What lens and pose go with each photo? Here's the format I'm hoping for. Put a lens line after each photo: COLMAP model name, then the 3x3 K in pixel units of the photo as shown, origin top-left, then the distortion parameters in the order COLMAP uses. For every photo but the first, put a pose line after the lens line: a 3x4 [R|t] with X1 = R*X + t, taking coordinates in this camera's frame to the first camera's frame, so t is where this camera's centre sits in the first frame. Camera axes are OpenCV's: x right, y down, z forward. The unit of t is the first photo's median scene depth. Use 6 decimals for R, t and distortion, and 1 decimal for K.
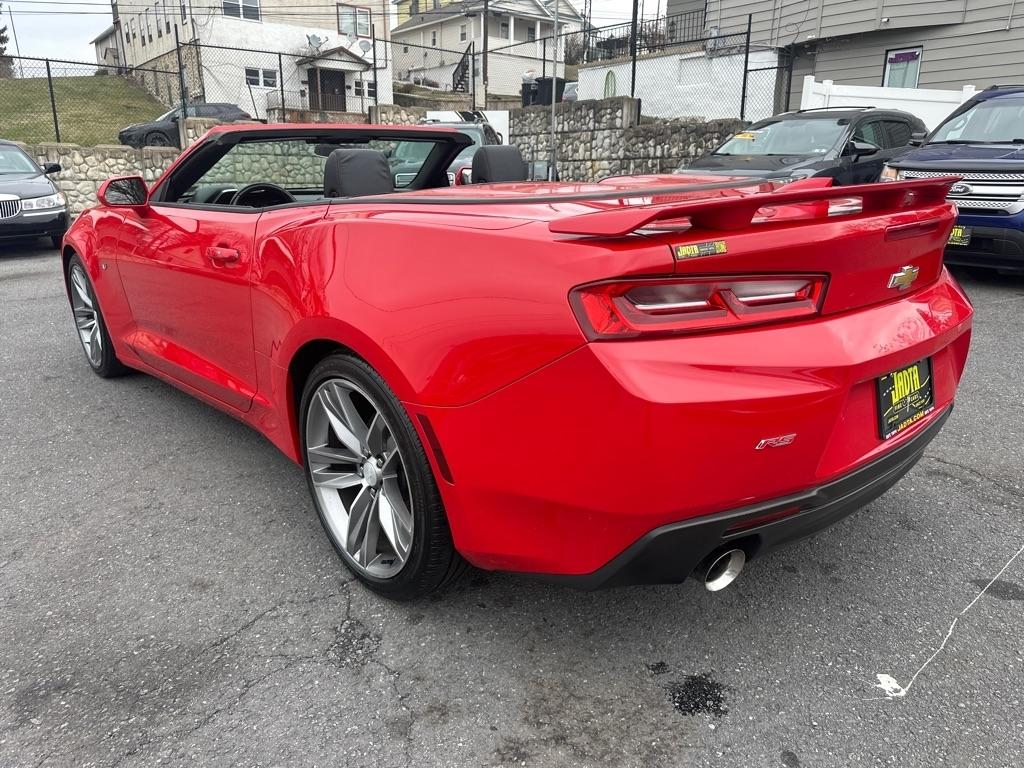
lens RADIAL K [[733.8, 0, 505.3], [0, 733.8, 378.5], [0, 0, 1]] dist [0.040032, -0.041588]
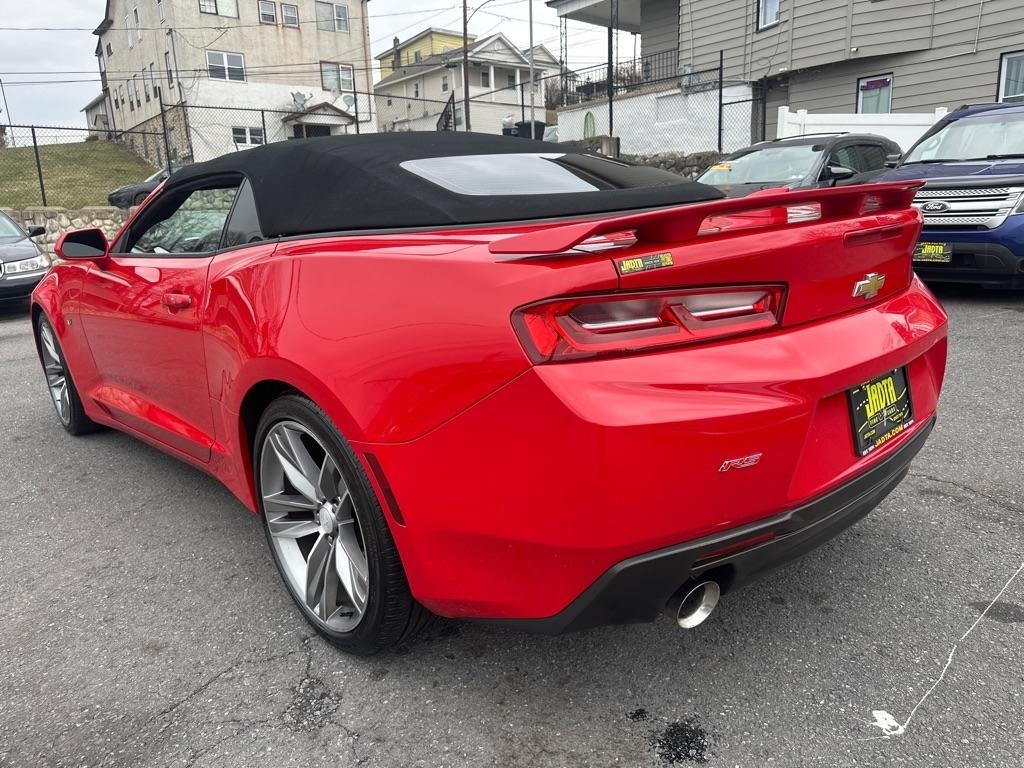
lens RADIAL K [[733.8, 0, 503.5], [0, 733.8, 380.3], [0, 0, 1]] dist [0.040032, -0.041588]
pose [[0.998873, -0.047455, 0.000727, 0.050048], [0.047423, 0.997380, -0.054628, 0.012892], [0.001867, 0.054601, 0.998507, 0.042884]]
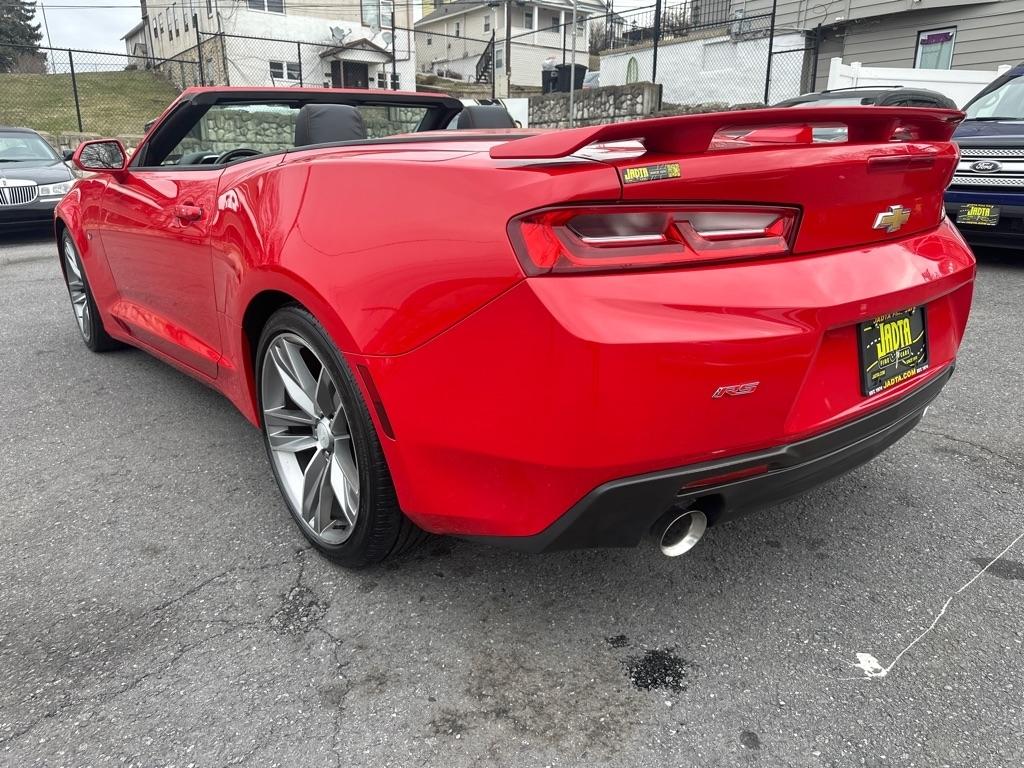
lens RADIAL K [[733.8, 0, 501.5], [0, 733.8, 381.9], [0, 0, 1]] dist [0.040032, -0.041588]
pose [[0.999174, 0.008496, -0.039727, 0.081310], [-0.008130, 0.999923, 0.009361, 0.049705], [0.039804, -0.009030, 0.999167, 0.060041]]
